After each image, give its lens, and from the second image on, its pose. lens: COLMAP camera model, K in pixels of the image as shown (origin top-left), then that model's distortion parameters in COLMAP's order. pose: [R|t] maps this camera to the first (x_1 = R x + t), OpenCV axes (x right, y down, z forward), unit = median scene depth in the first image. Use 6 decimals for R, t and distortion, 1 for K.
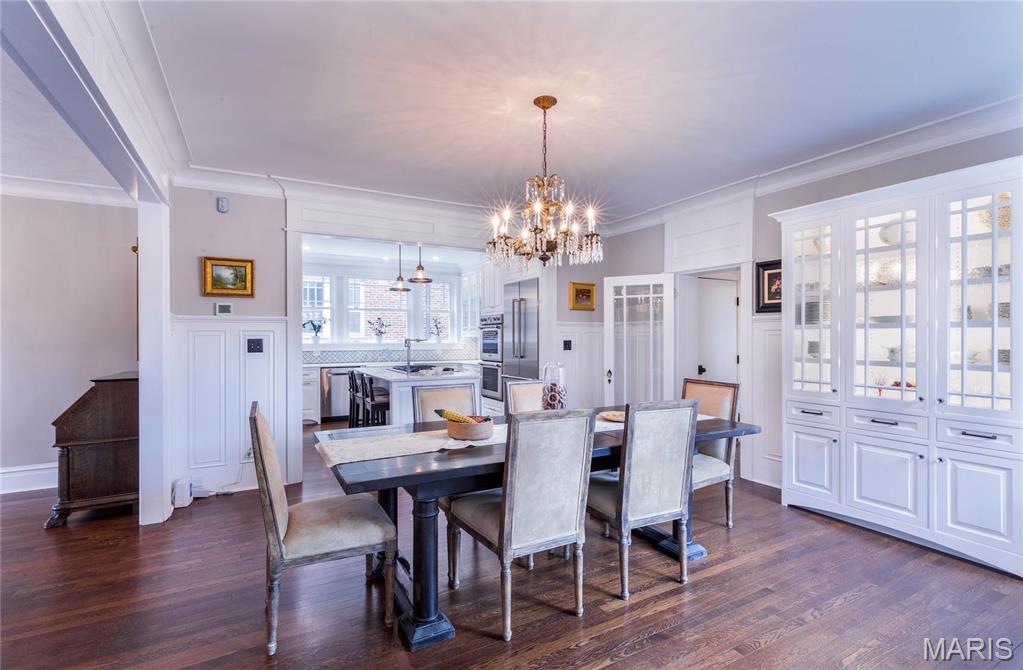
lens RADIAL K [[454.6, 0, 502.6], [0, 454.6, 338.6], [0, 0, 1]] dist [0.003246, 0.000252]
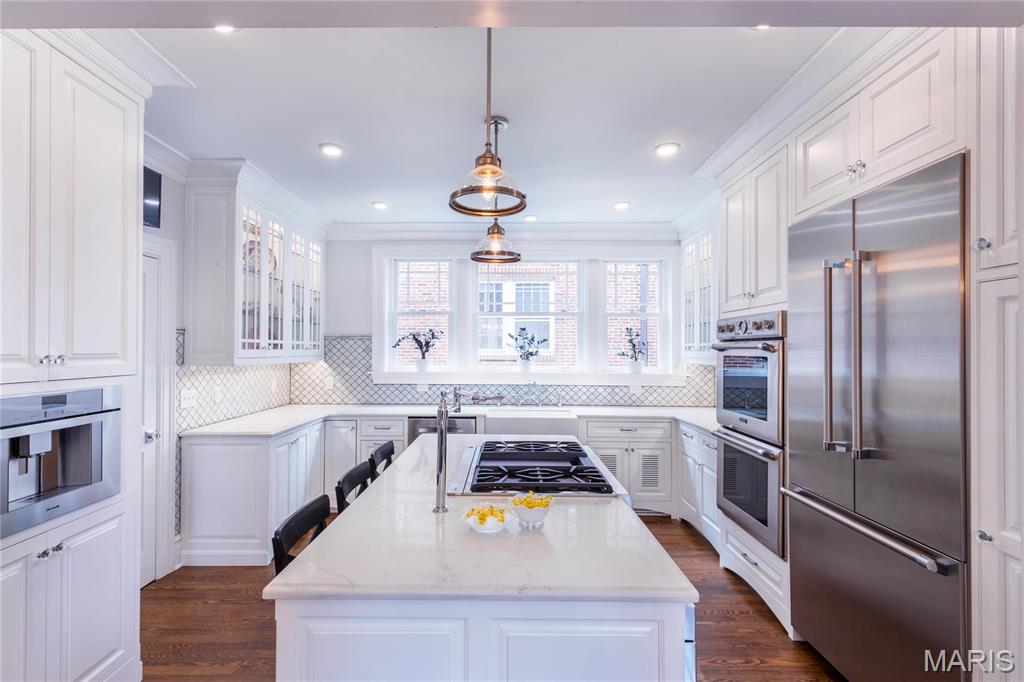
lens RADIAL K [[456.5, 0, 516.6], [0, 456.5, 345.3], [0, 0, 1]] dist [0.005308, -0.000893]
pose [[0.885775, 0.001403, -0.464112, -0.035095], [-0.004835, 0.999969, -0.006205, -0.044694], [0.464089, 0.007741, 0.885755, 1.079710]]
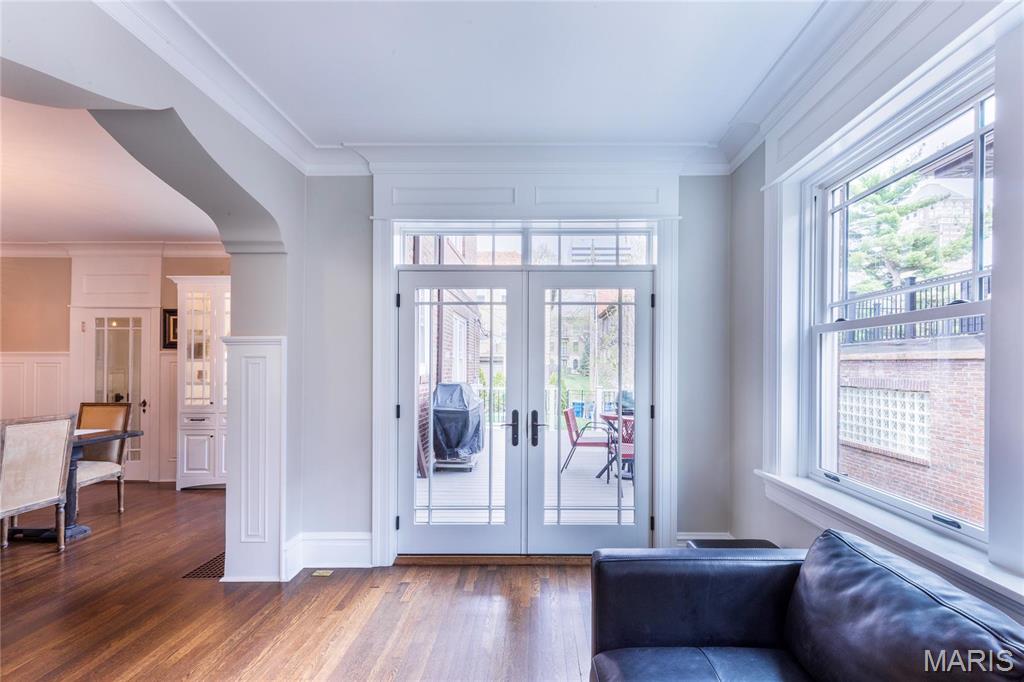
lens RADIAL K [[456.5, 0, 526.6], [0, 456.5, 362.2], [0, 0, 1]] dist [0.005308, -0.000893]
pose [[0.476197, 0.007269, 0.879309, -0.093388], [0.004071, 0.999937, -0.010471, -0.000516], [-0.879329, 0.008566, 0.476137, -0.560481]]
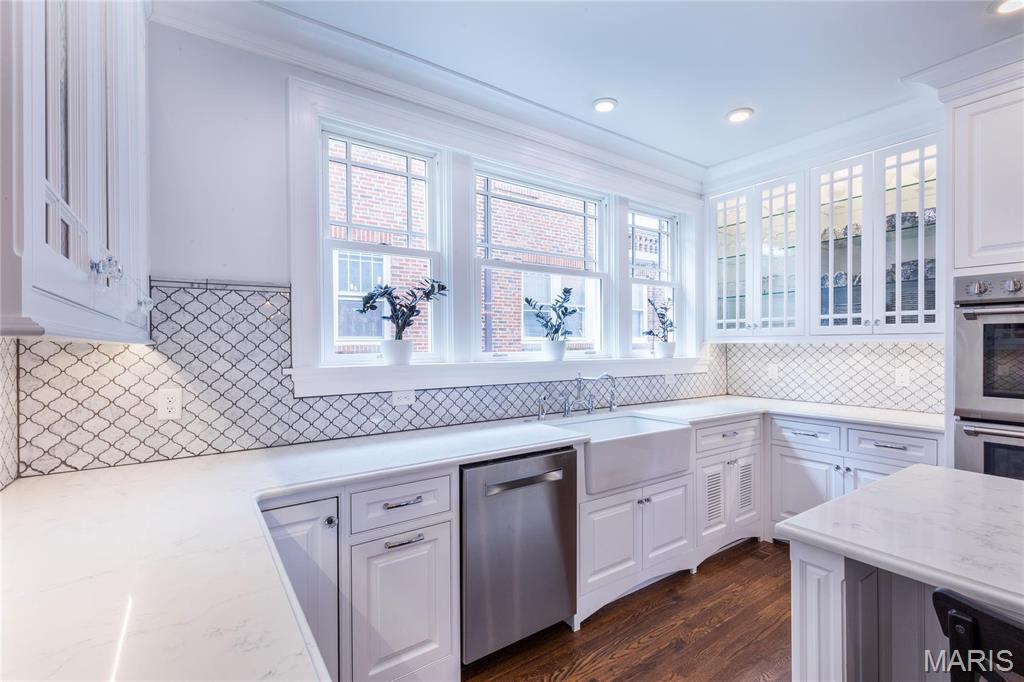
lens RADIAL K [[456.5, 0, 518.2], [0, 456.5, 341.2], [0, 0, 1]] dist [0.005308, -0.000893]
pose [[0.992614, -0.000230, 0.121315, -0.767114], [0.000366, 0.999999, -0.001098, -0.010743], [-0.121314, 0.001134, 0.992613, 1.437788]]
